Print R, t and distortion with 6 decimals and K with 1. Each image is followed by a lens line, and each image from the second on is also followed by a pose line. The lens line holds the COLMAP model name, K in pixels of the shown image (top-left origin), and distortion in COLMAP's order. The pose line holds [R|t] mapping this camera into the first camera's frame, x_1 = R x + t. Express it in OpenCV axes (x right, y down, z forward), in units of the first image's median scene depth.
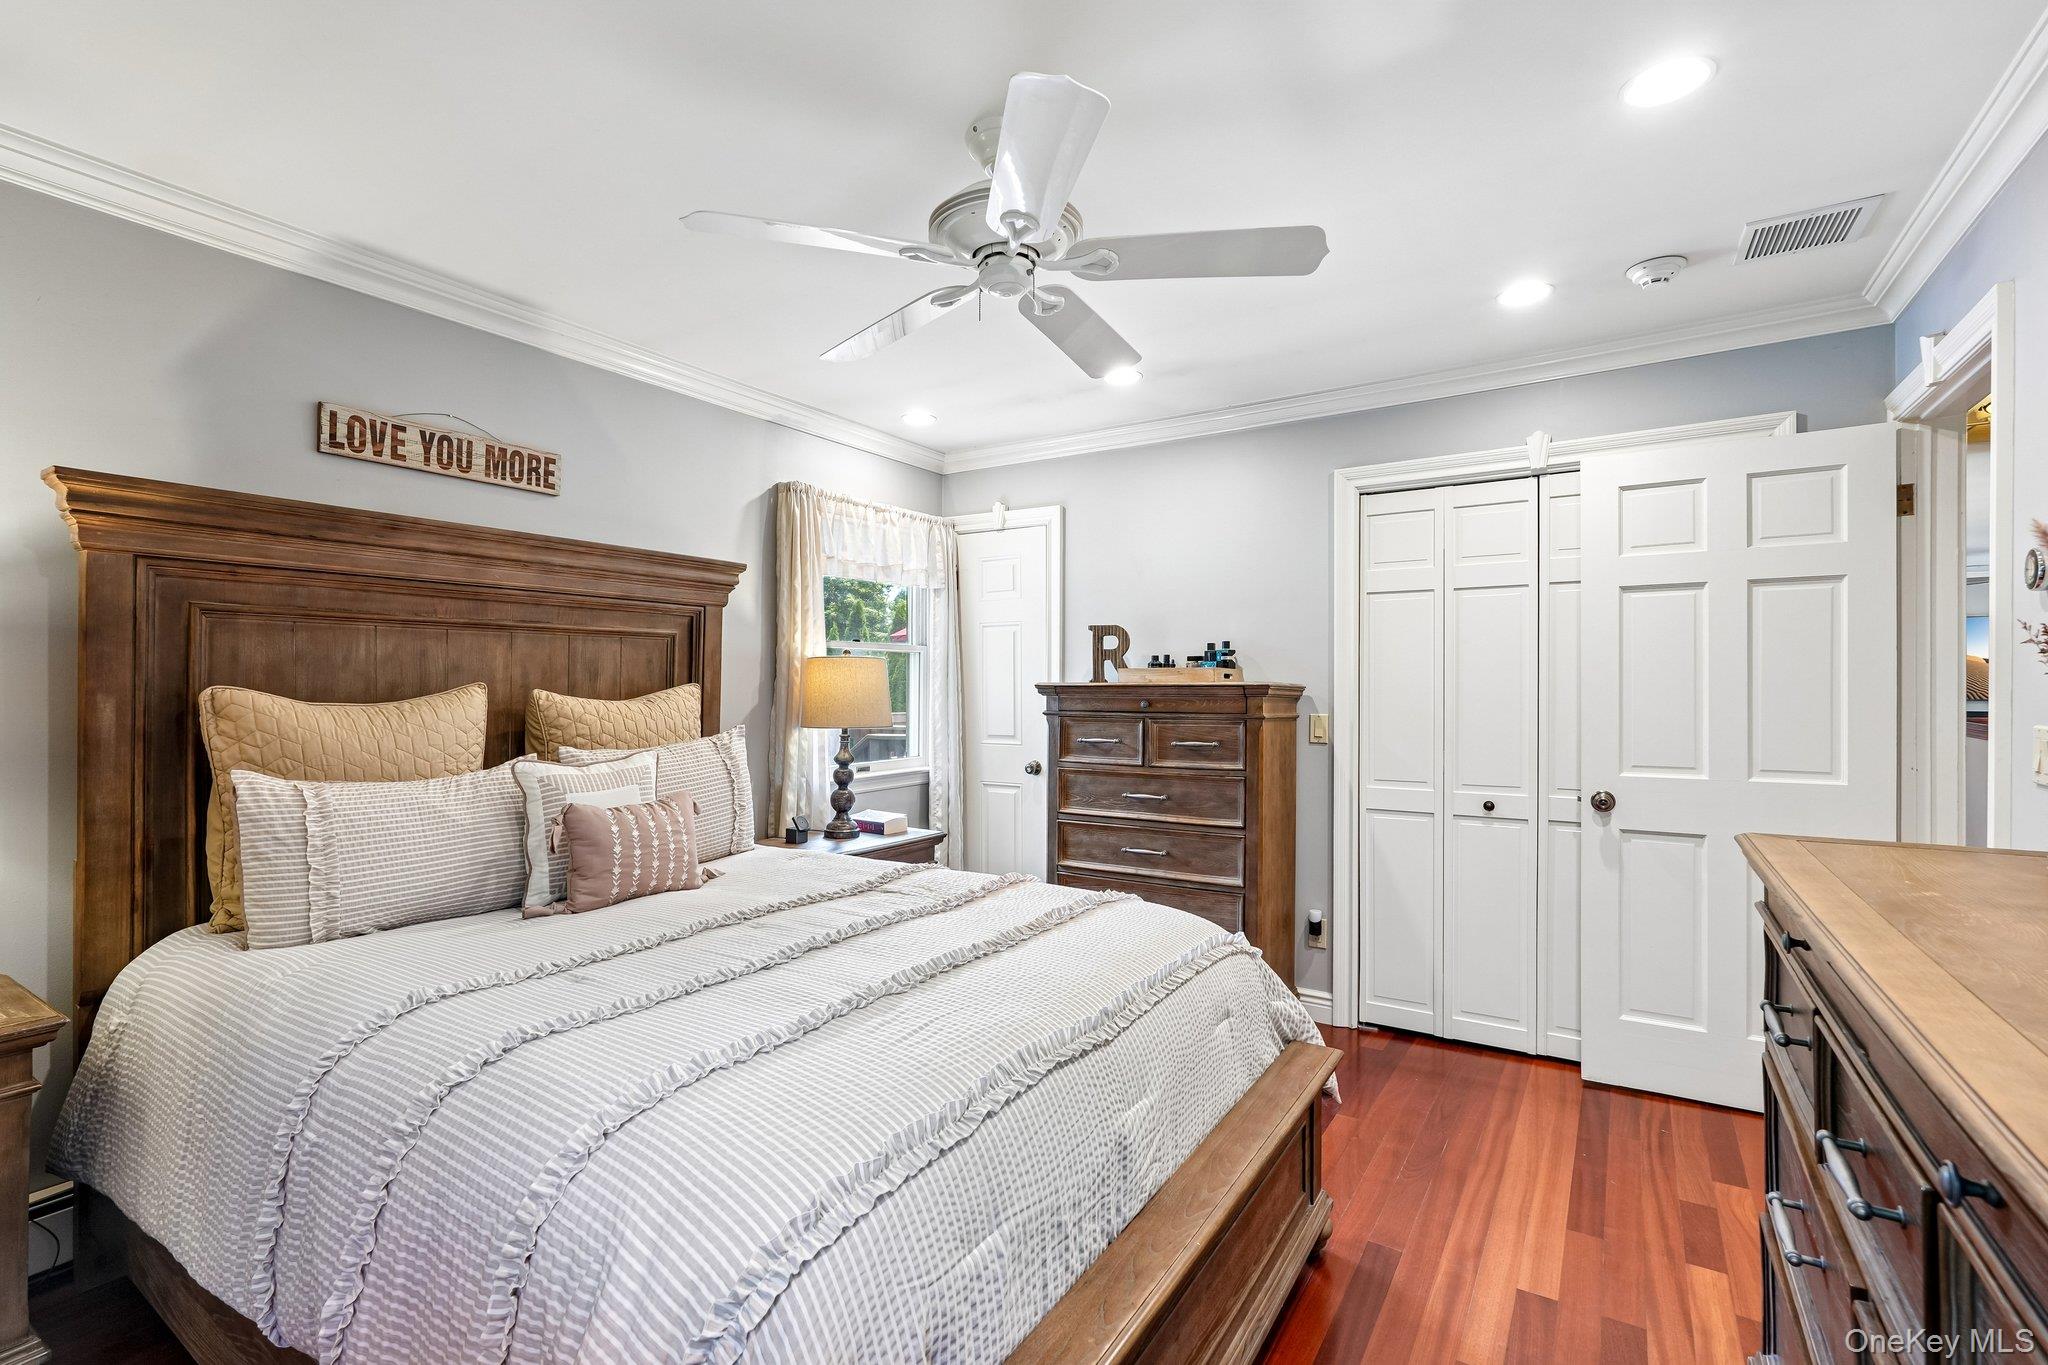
lens RADIAL K [[919.4, 0, 1024.0], [0, 919.4, 673.3], [0, 0, 1]] dist [-0.014883, 0.008959]
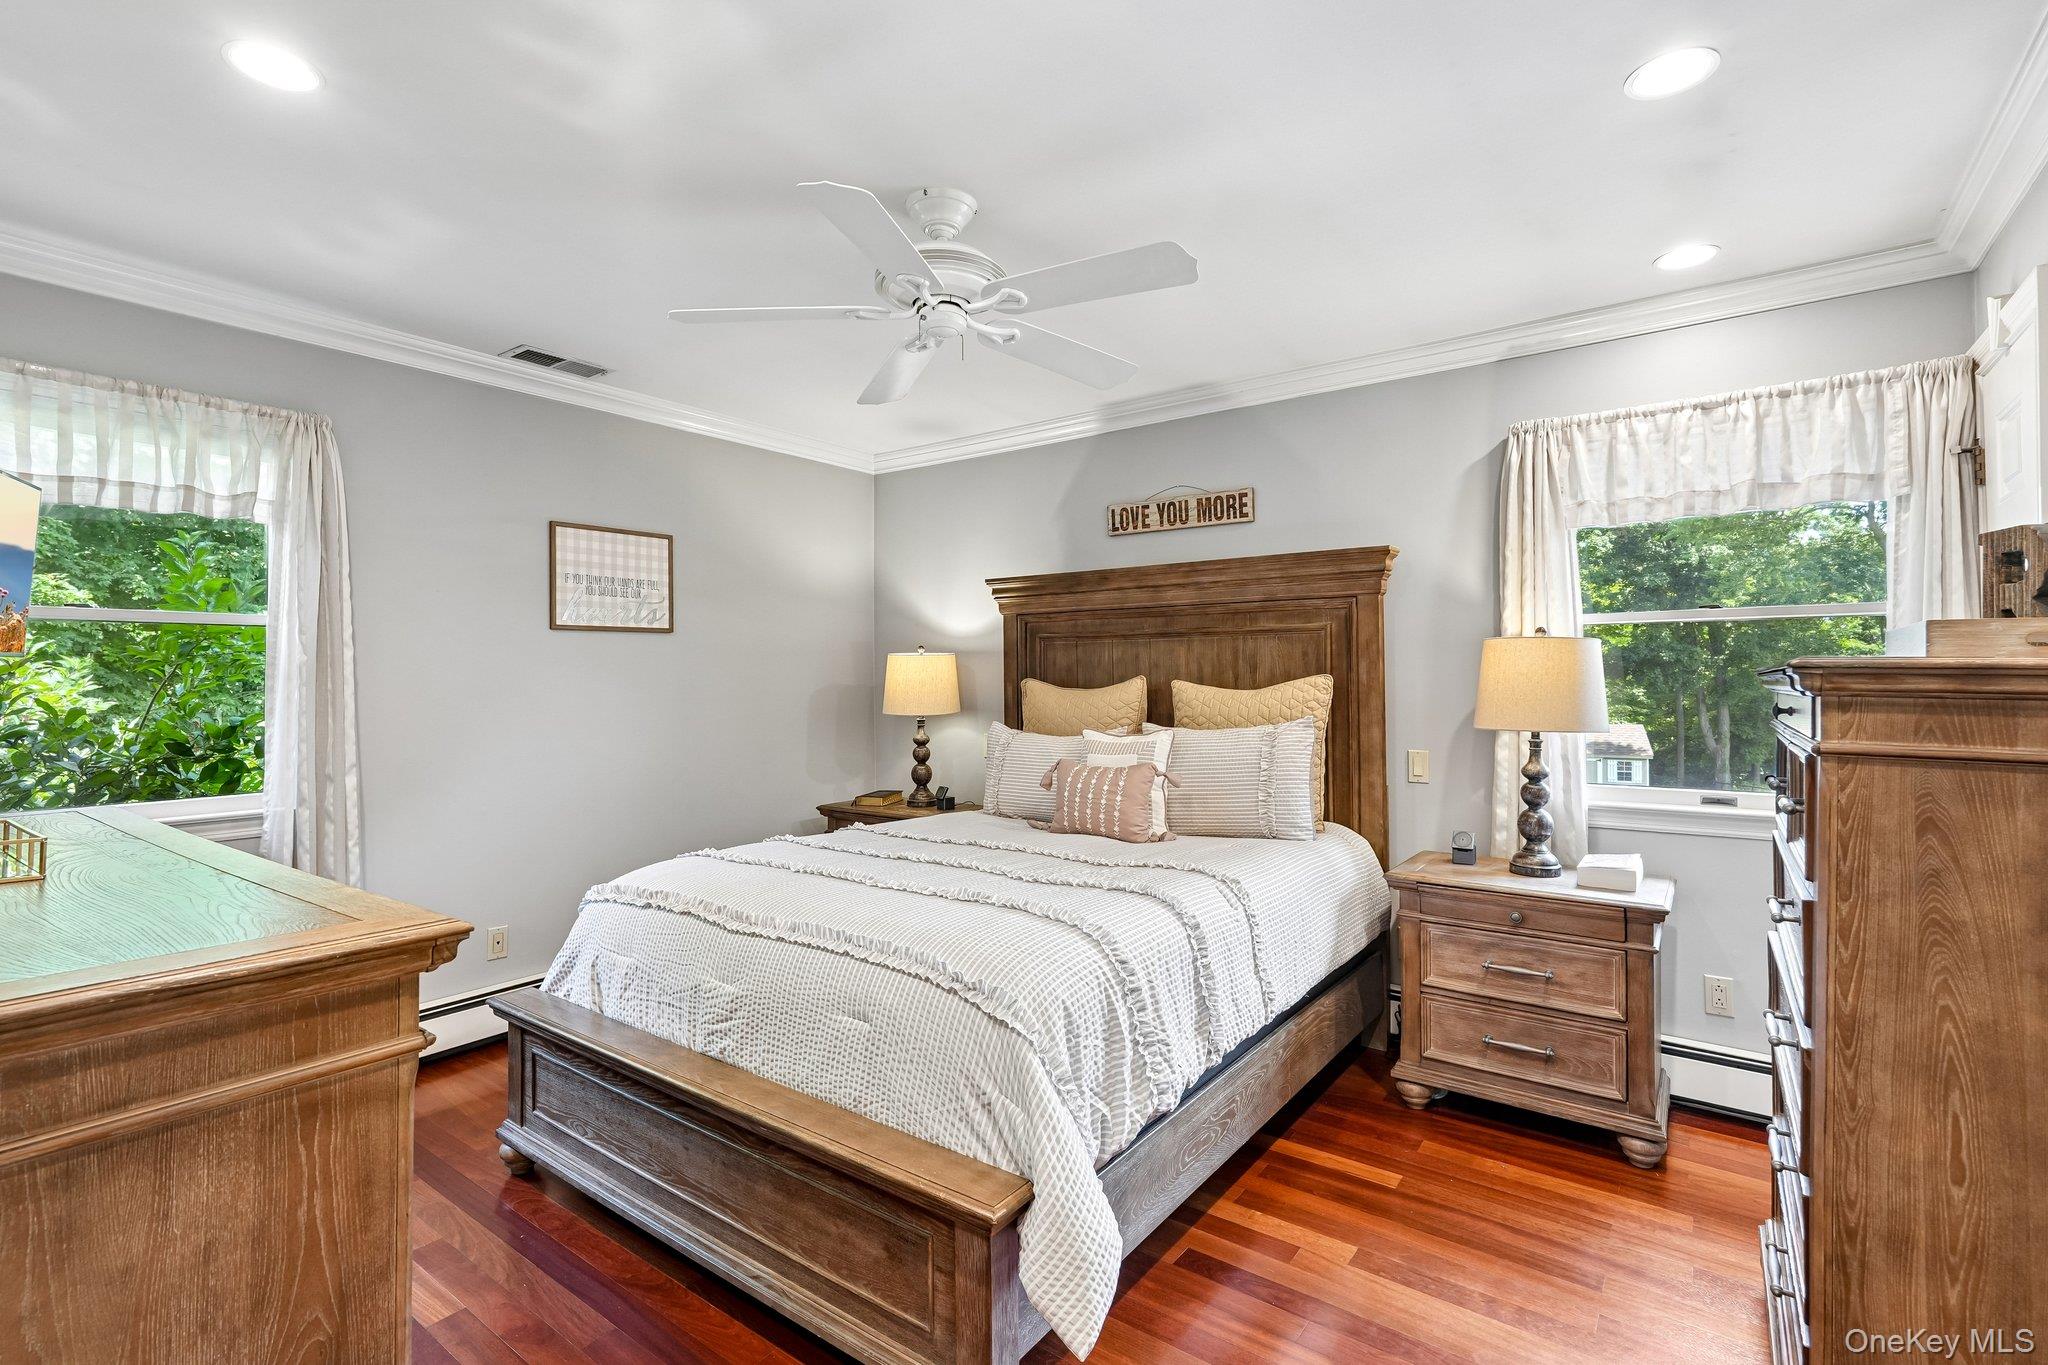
lens RADIAL K [[919.4, 0, 1024.0], [0, 919.4, 673.3], [0, 0, 1]] dist [-0.014883, 0.008959]
pose [[-0.060471, -0.011236, -0.998107, 0.806191], [0.013511, 0.999836, -0.012074, 0.020875], [0.998078, -0.014216, -0.060309, 0.853400]]
